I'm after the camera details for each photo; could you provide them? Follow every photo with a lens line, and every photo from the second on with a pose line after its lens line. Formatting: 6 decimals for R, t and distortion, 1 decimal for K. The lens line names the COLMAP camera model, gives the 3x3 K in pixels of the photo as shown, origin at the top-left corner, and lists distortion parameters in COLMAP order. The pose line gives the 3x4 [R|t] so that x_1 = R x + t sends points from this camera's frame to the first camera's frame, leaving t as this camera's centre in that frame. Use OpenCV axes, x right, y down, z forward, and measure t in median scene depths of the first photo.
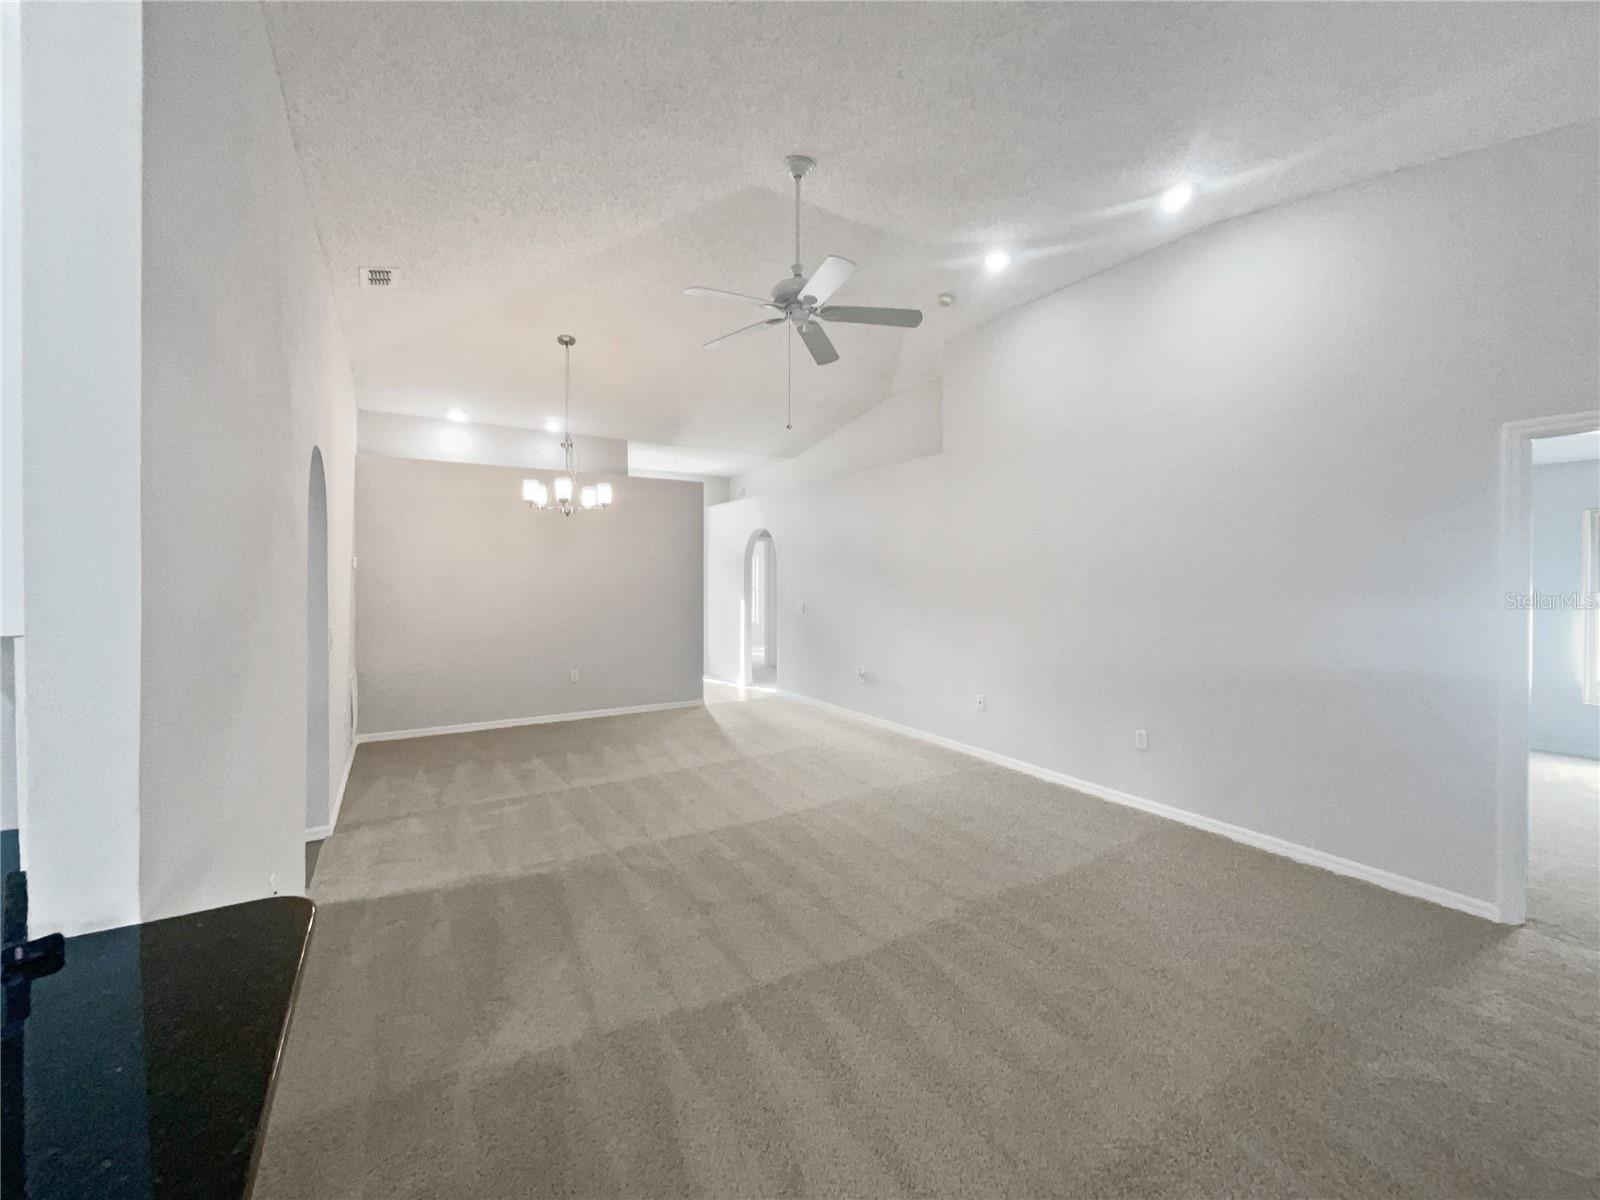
lens RADIAL K [[641.0, 0, 797.0], [0, 641.0, 589.1], [0, 0, 1]] dist [0.000033, -0.000081]
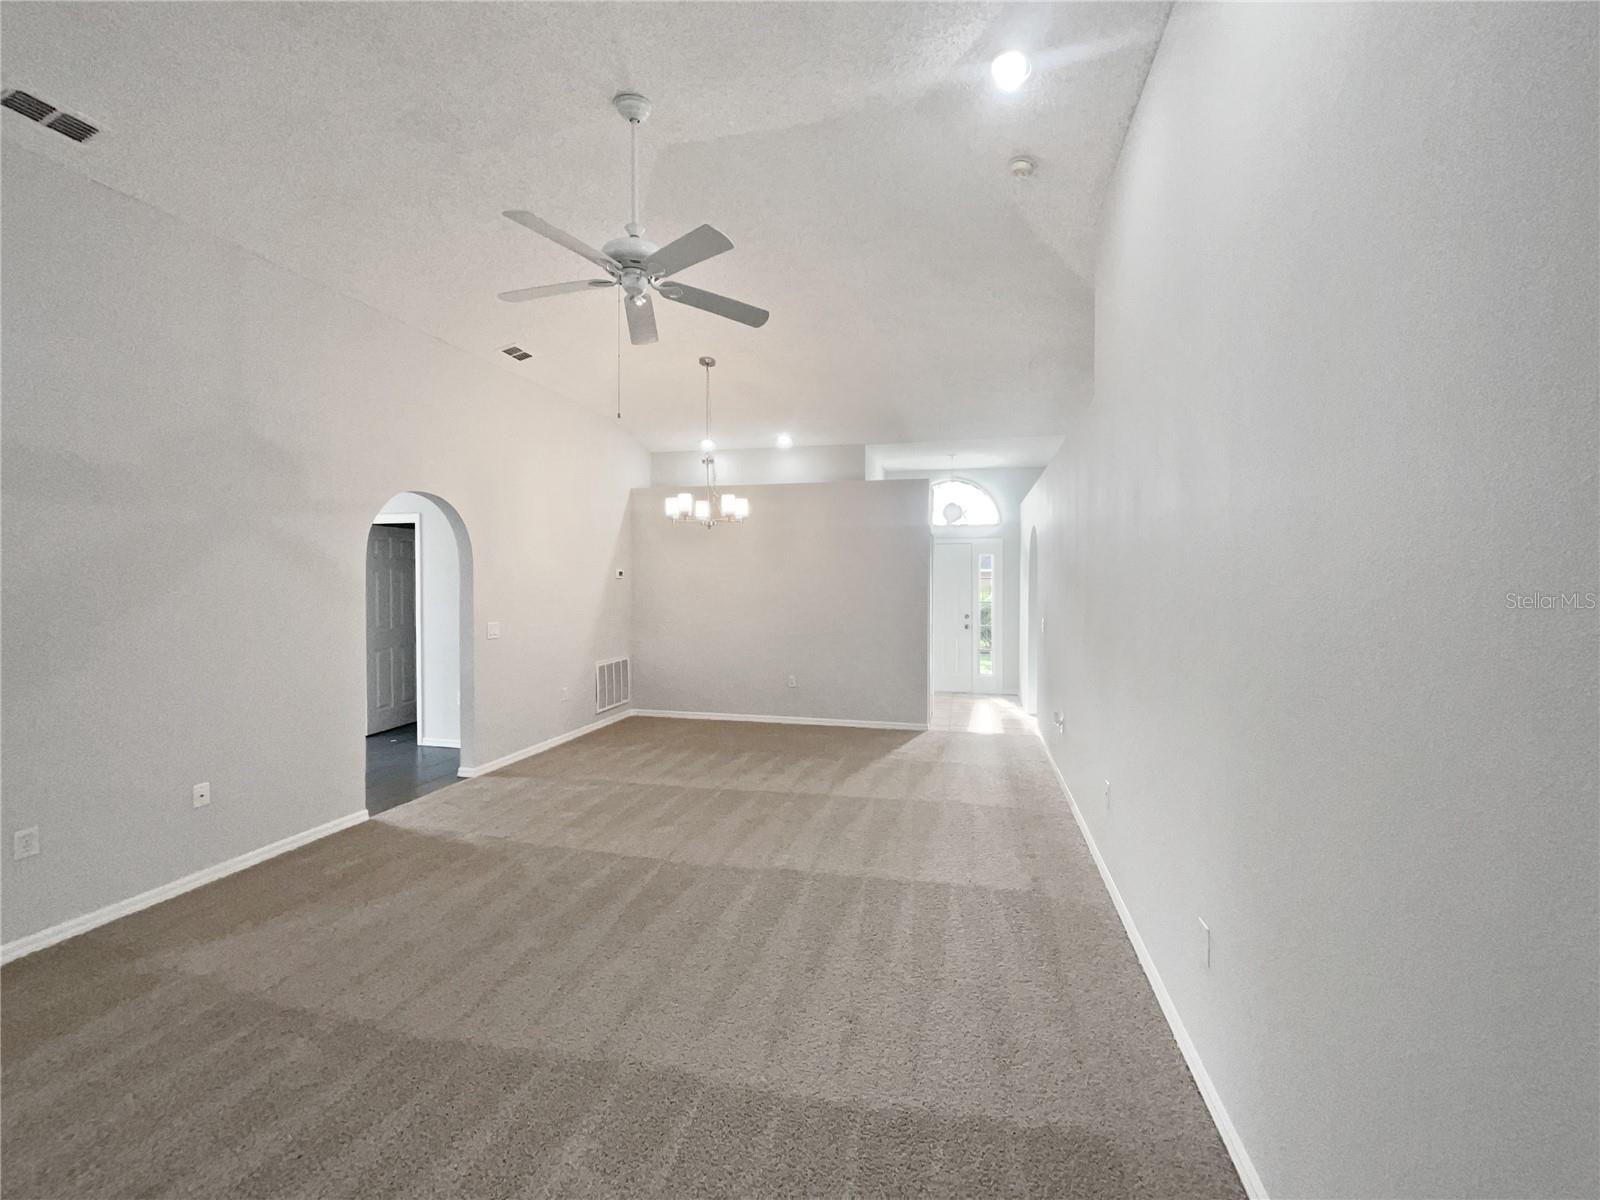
lens RADIAL K [[641.0, 0, 797.0], [0, 641.0, 589.1], [0, 0, 1]] dist [0.000033, -0.000081]
pose [[0.722543, 0.007017, -0.691290, 0.647605], [-0.018448, 0.999788, -0.009134, -0.007345], [0.691080, 0.019352, 0.722519, 0.461054]]
